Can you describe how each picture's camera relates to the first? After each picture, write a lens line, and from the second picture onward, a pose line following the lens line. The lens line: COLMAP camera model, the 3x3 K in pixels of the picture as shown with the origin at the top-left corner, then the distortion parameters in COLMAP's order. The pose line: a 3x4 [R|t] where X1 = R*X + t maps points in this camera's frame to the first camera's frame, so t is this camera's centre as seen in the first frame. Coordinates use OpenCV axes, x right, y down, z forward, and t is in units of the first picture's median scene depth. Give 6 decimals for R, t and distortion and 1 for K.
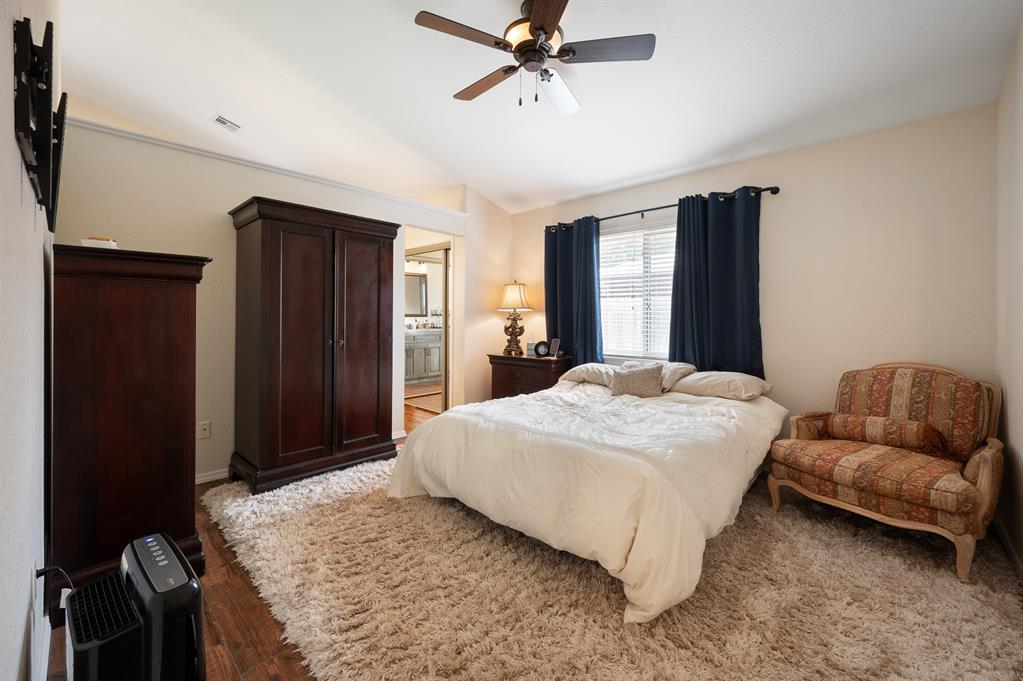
lens RADIAL K [[411.8, 0, 512.8], [0, 411.8, 324.0], [0, 0, 1]] dist [-0.002072, 0.000465]
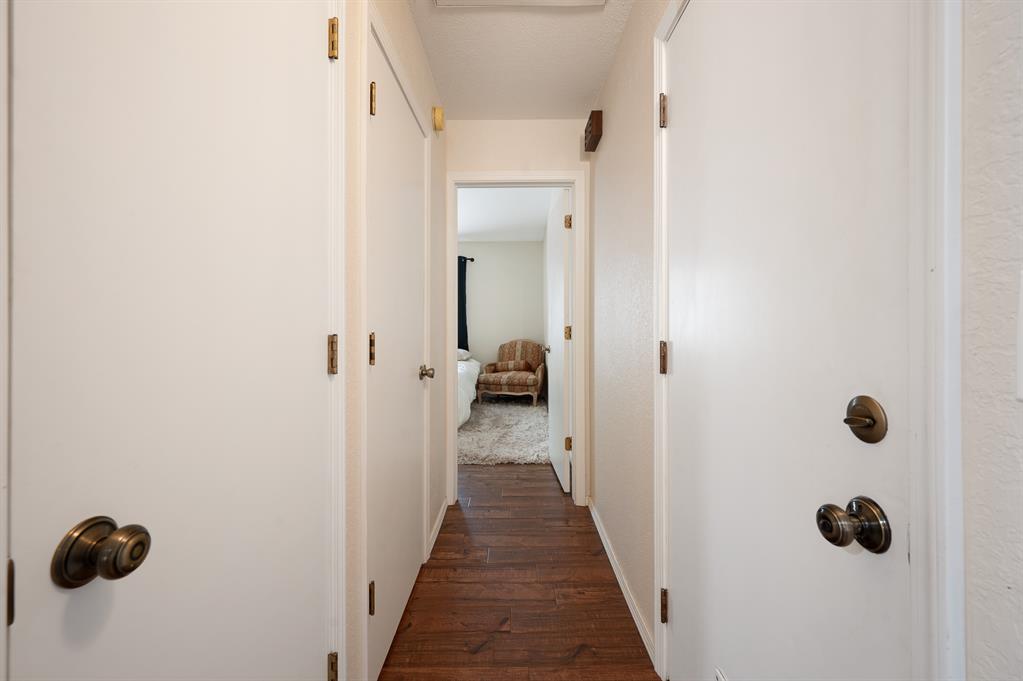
lens RADIAL K [[411.8, 0, 511.8], [0, 411.8, 331.7], [0, 0, 1]] dist [-0.002072, 0.000465]
pose [[0.725574, -0.016748, 0.687940, -0.845042], [0.013399, 0.999858, 0.010209, 0.023141], [-0.688013, 0.001810, 0.725696, -0.830080]]
